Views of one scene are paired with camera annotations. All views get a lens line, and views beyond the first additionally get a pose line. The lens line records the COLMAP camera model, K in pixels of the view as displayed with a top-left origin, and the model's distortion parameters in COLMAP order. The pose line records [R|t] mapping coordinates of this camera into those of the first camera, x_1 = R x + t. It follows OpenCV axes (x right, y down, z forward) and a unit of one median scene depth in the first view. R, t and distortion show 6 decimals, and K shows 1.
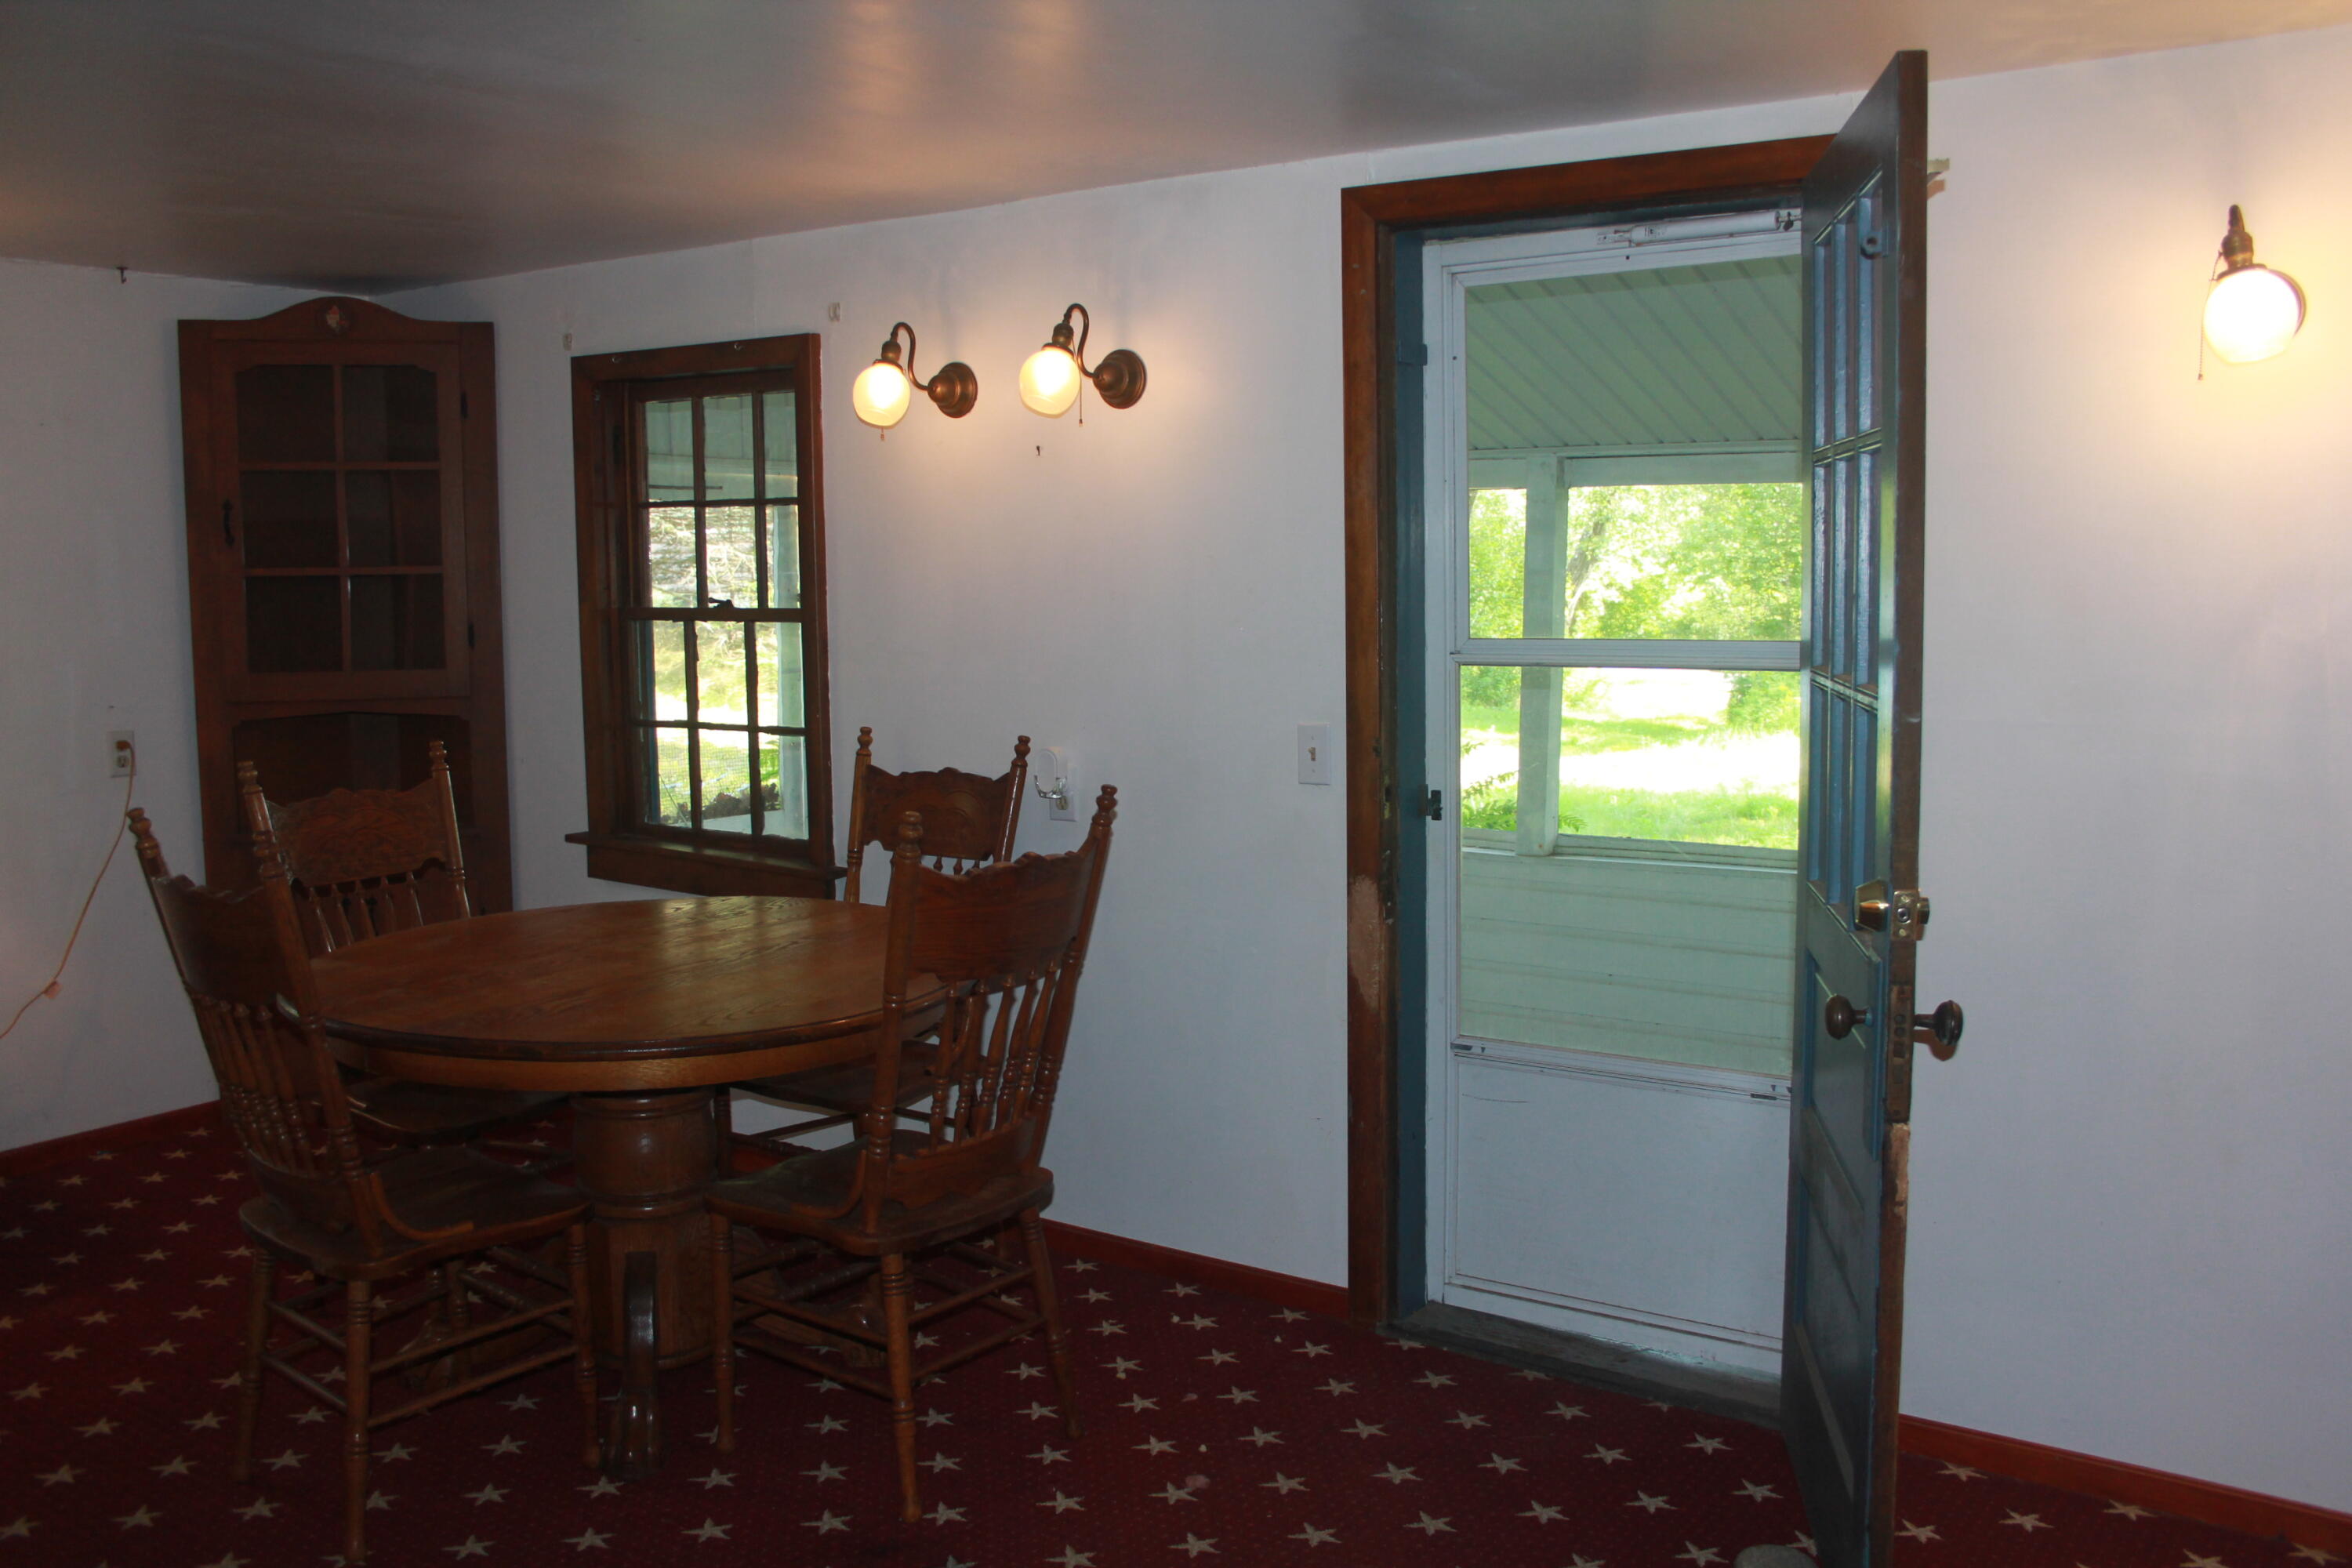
lens RADIAL K [[1961.3, 0, 1179.5], [0, 1961.3, 782.0], [0, 0, 1]] dist [-0.094955, 0.027156]
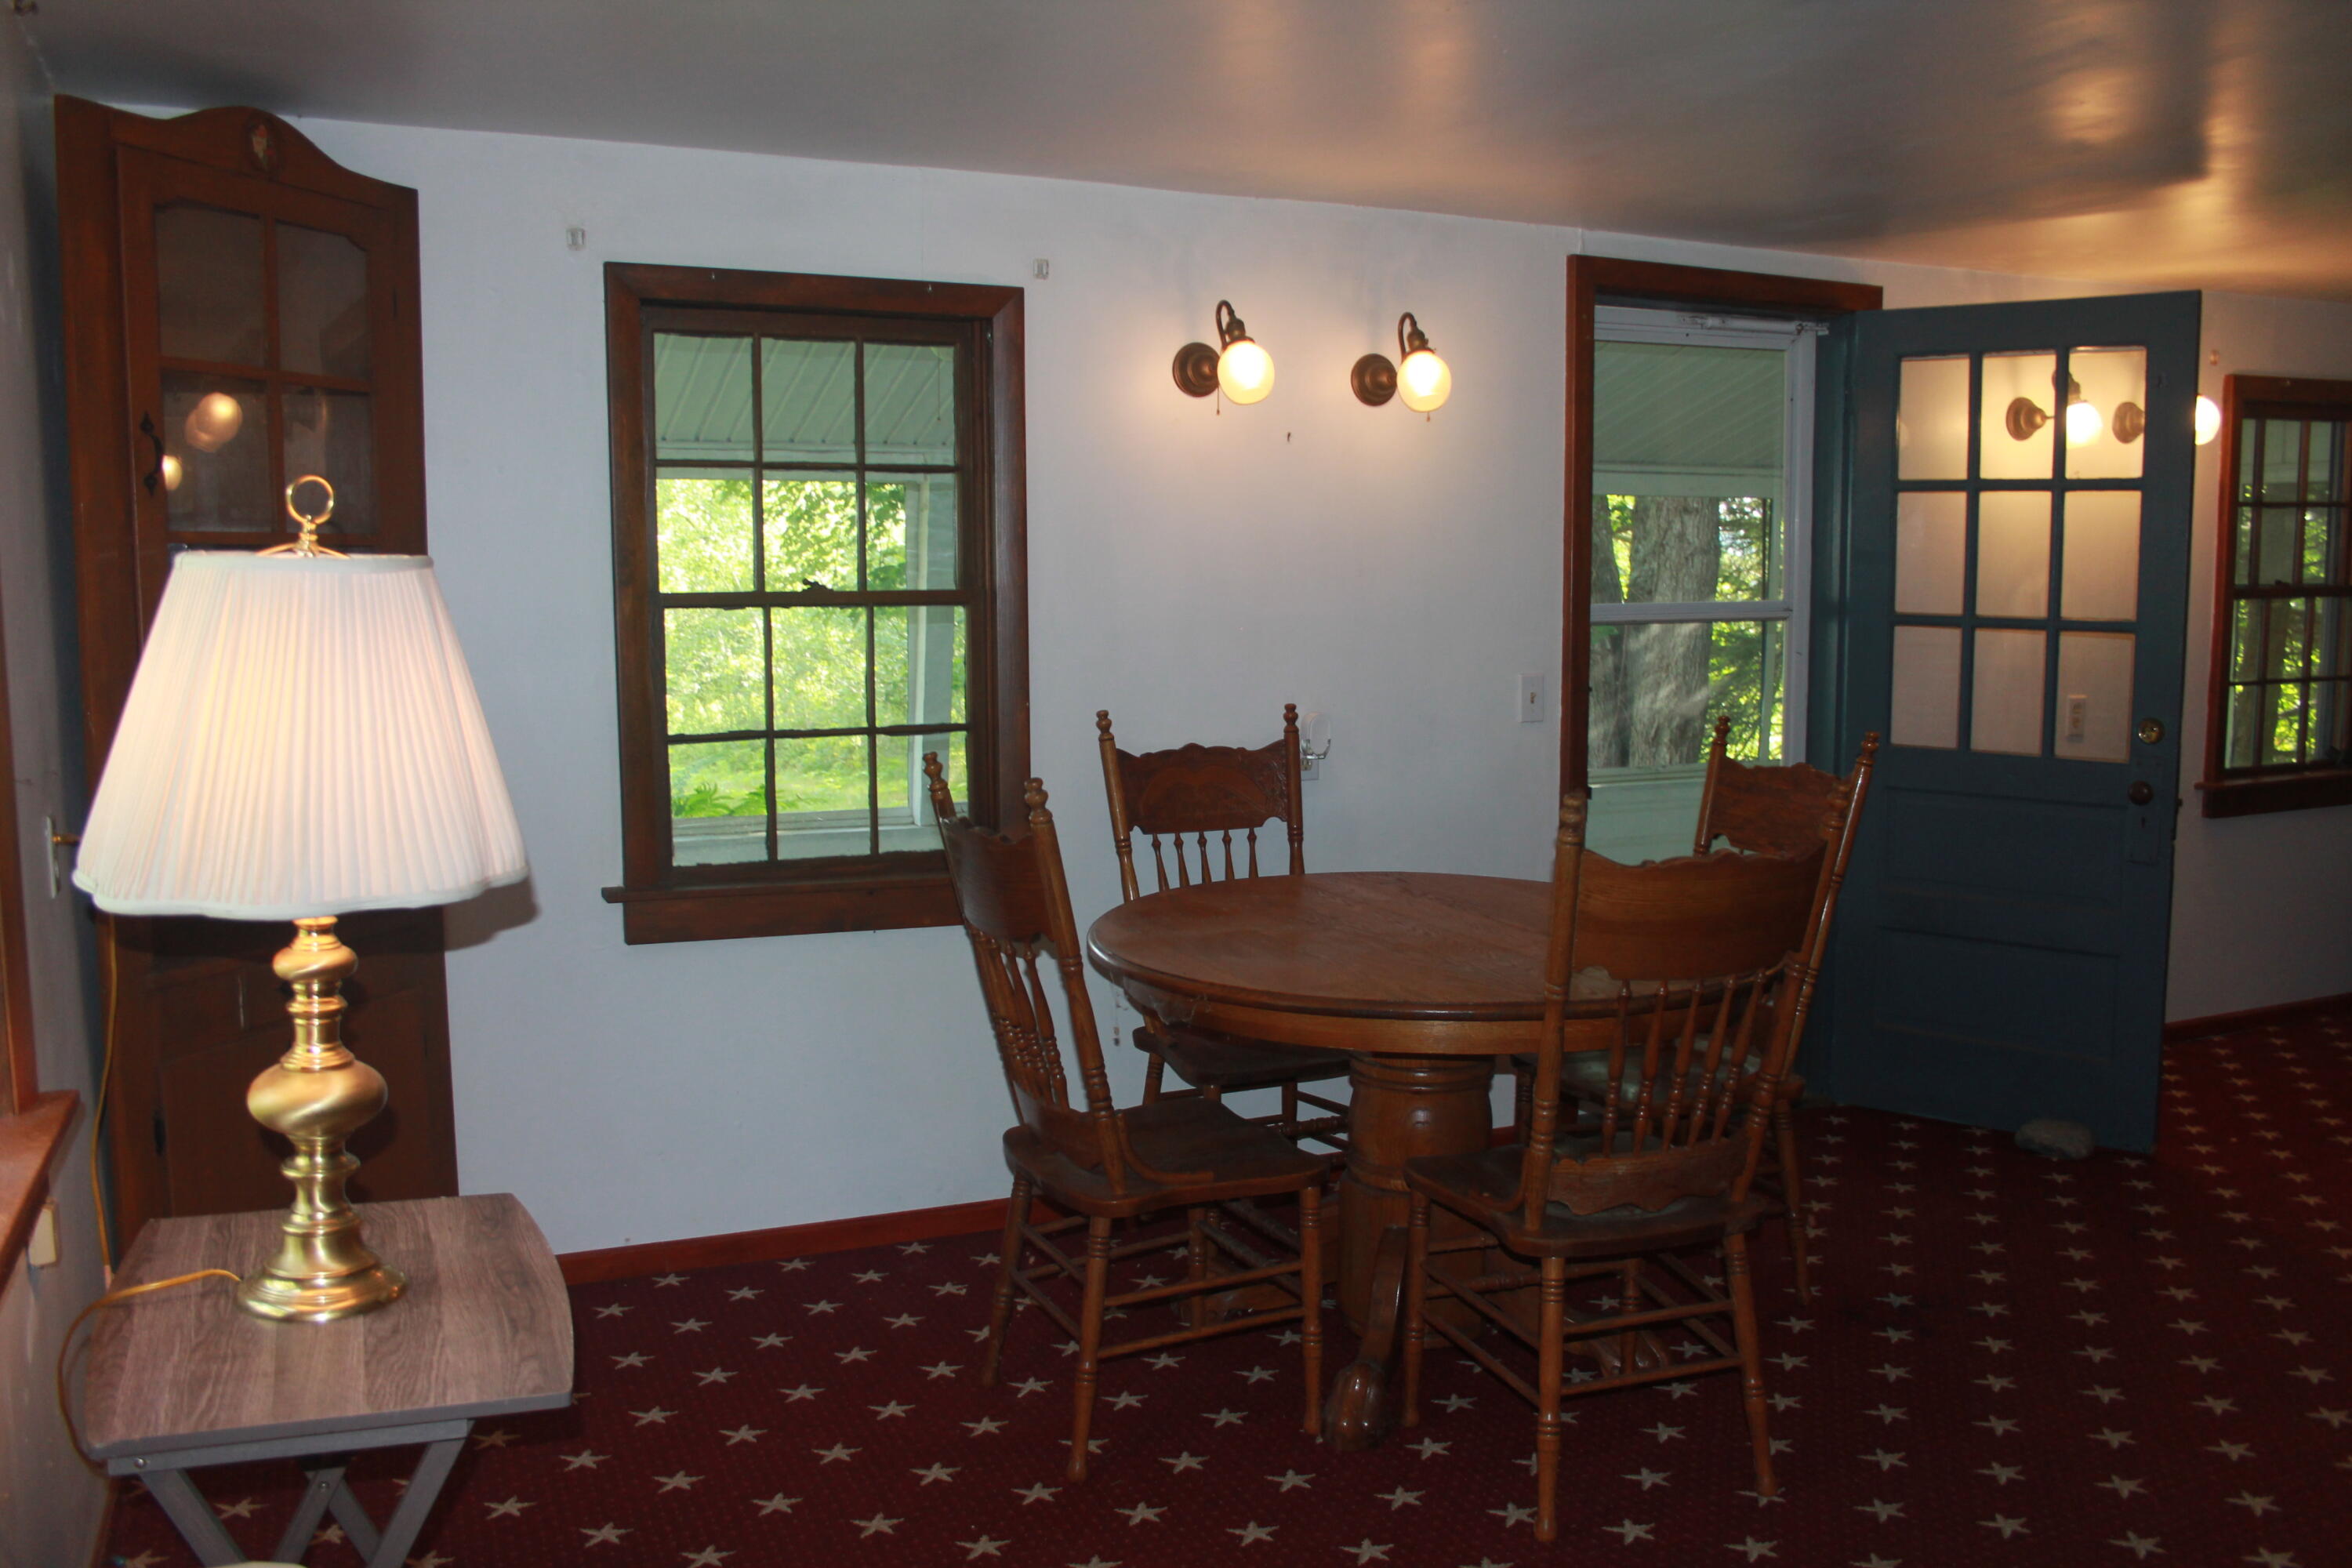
lens RADIAL K [[1961.3, 0, 1171.9], [0, 1961.3, 786.6], [0, 0, 1]] dist [-0.094955, 0.027156]
pose [[0.512590, -0.080943, 0.854810, -0.969086], [0.099949, 0.994404, 0.034227, -0.020539], [-0.852797, 0.067893, 0.517811, 0.480881]]
